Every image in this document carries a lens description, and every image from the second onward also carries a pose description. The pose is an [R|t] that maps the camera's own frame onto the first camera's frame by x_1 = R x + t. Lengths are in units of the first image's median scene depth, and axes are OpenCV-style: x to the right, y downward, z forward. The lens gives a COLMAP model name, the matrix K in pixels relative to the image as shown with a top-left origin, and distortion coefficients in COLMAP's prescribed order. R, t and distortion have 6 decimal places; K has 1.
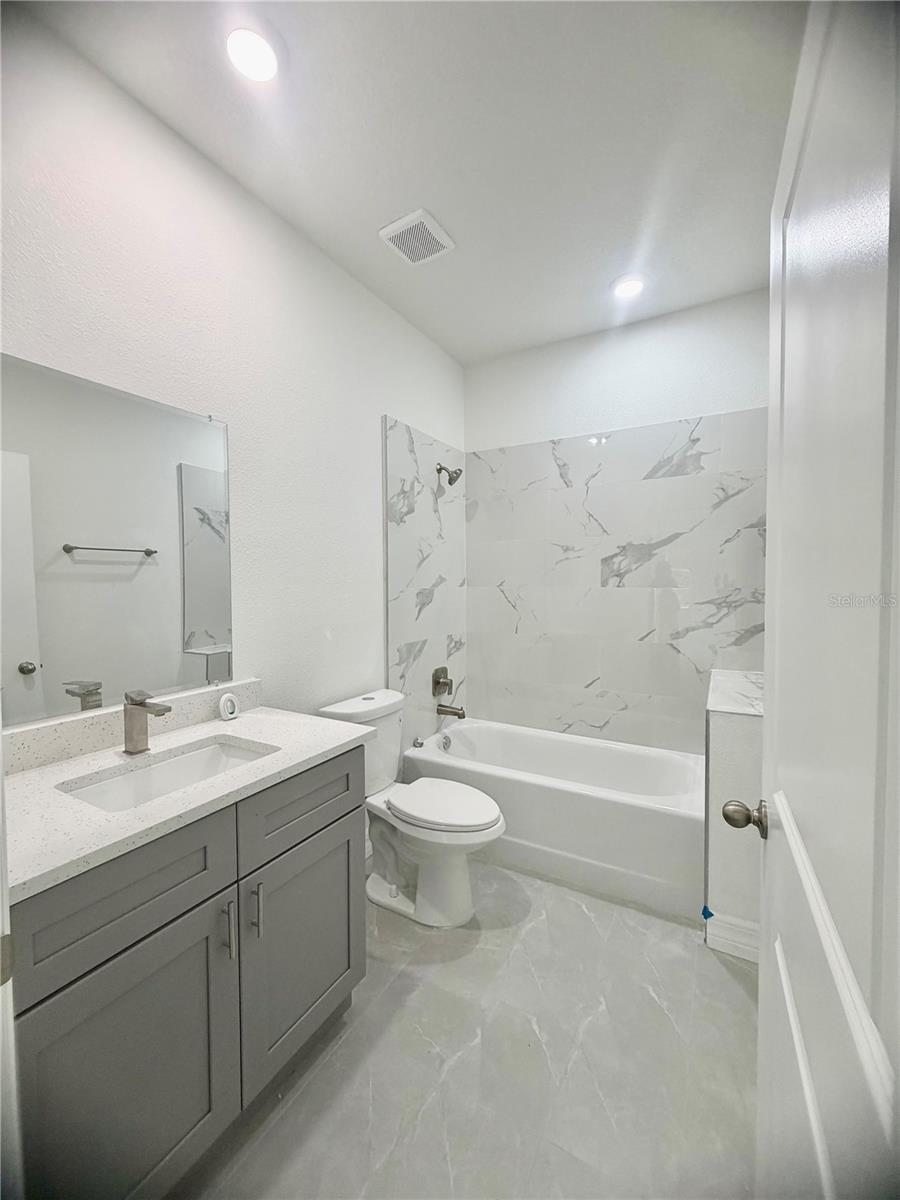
lens RADIAL K [[477.6, 0, 452.2], [0, 477.6, 596.4], [0, 0, 1]] dist [0.001476, -0.000041]
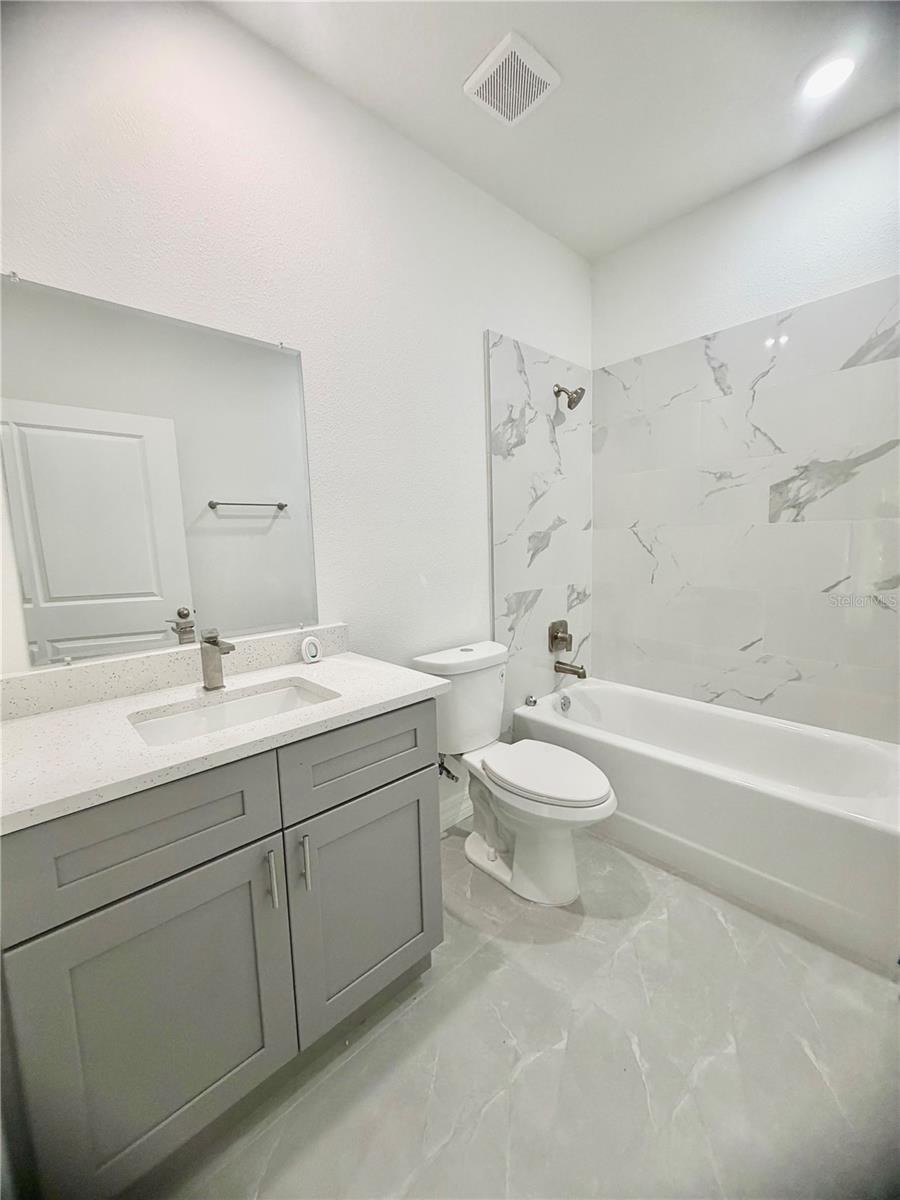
lens RADIAL K [[477.6, 0, 452.2], [0, 477.6, 596.4], [0, 0, 1]] dist [0.001476, -0.000041]
pose [[0.952178, 0.011157, -0.305340, 0.067263], [0.015798, 0.996199, 0.085666, 0.027256], [0.305135, -0.086393, 0.948382, 0.109571]]
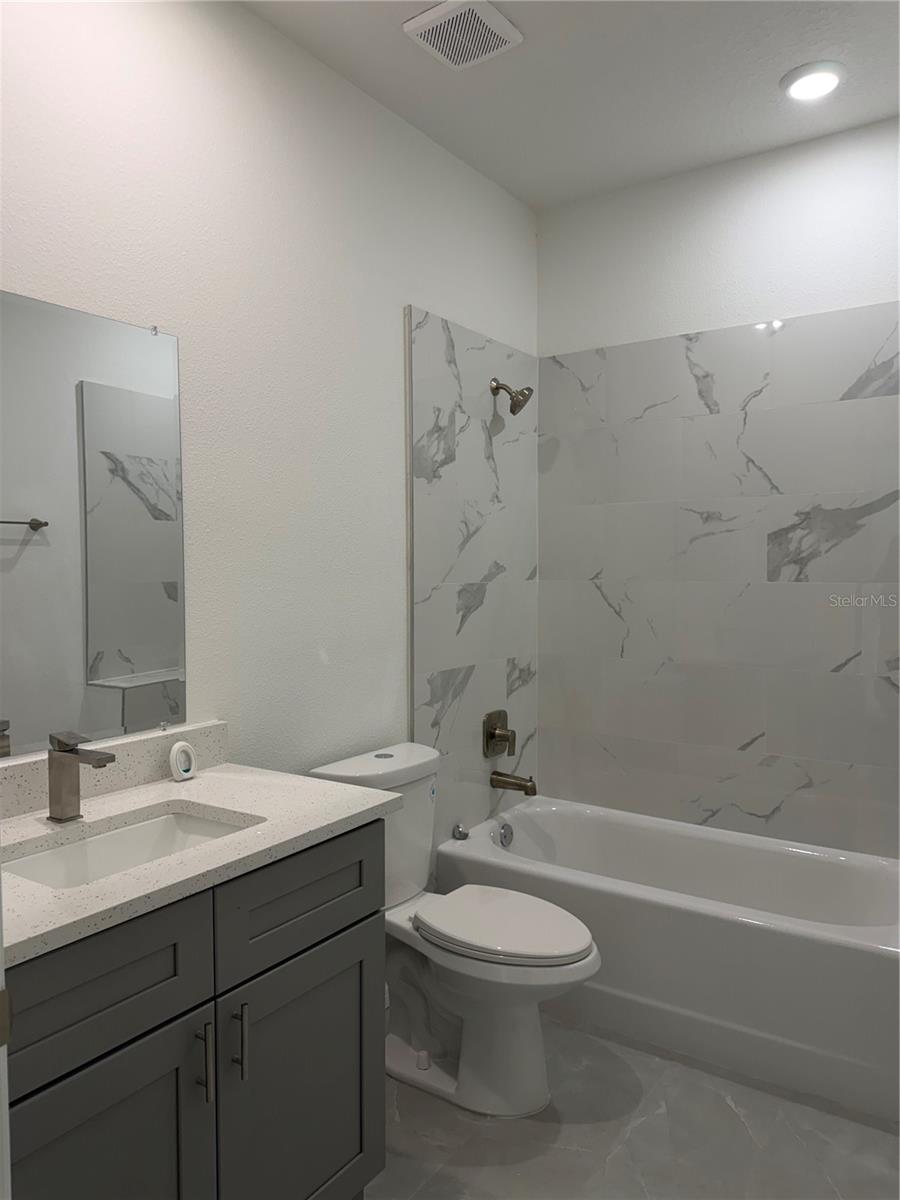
lens RADIAL K [[845.7, 0, 443.0], [0, 845.7, 600.0], [0, 0, 1]] dist [0.112982, -0.162872]
pose [[0.996437, 0.003215, -0.084279, -0.001367], [-0.002514, 0.999961, 0.008424, -0.004254], [0.084303, -0.008182, 0.996407, -0.108870]]
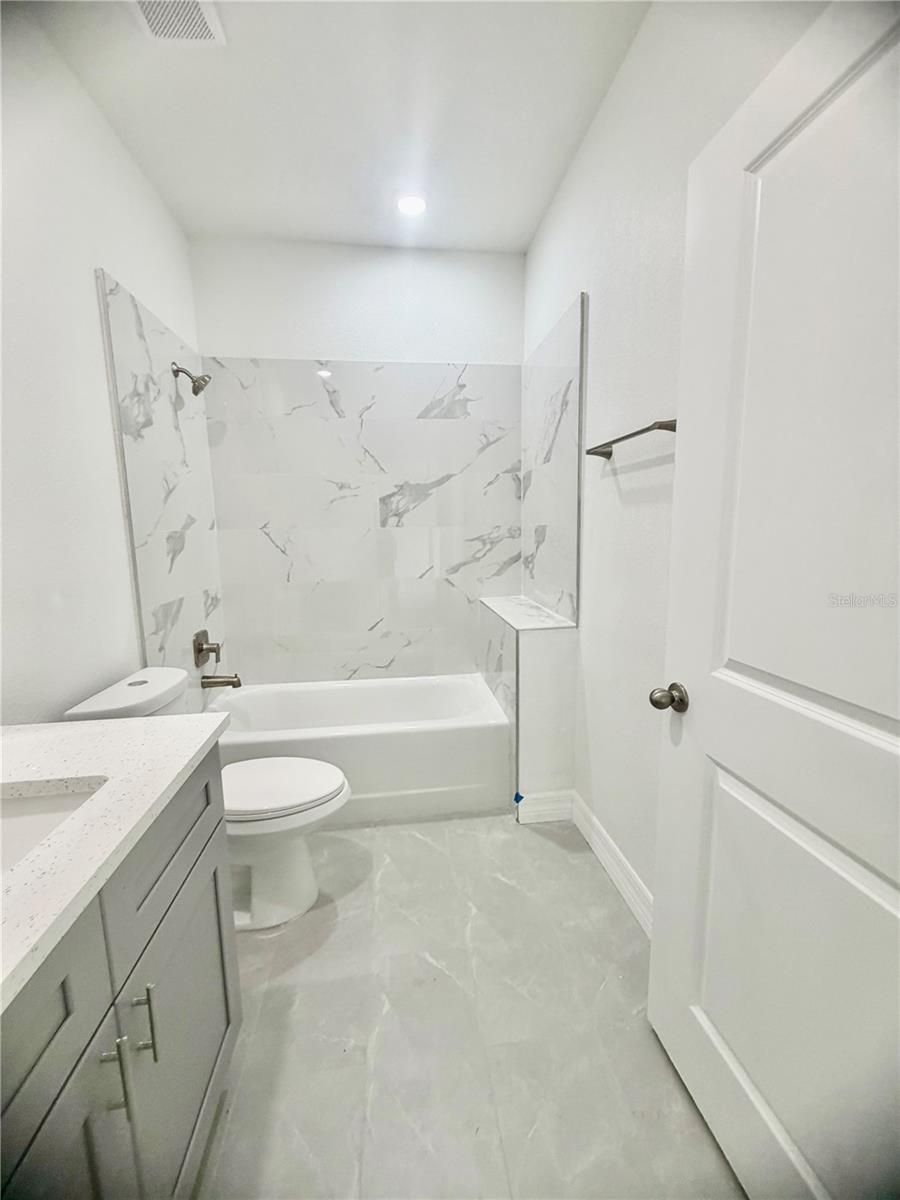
lens RADIAL K [[477.6, 0, 452.2], [0, 477.6, 596.4], [0, 0, 1]] dist [0.001476, -0.000041]
pose [[0.797904, -0.095440, 0.595182, -0.183907], [0.032900, 0.992809, 0.115095, 0.015020], [-0.601887, -0.072254, 0.795306, 0.132792]]
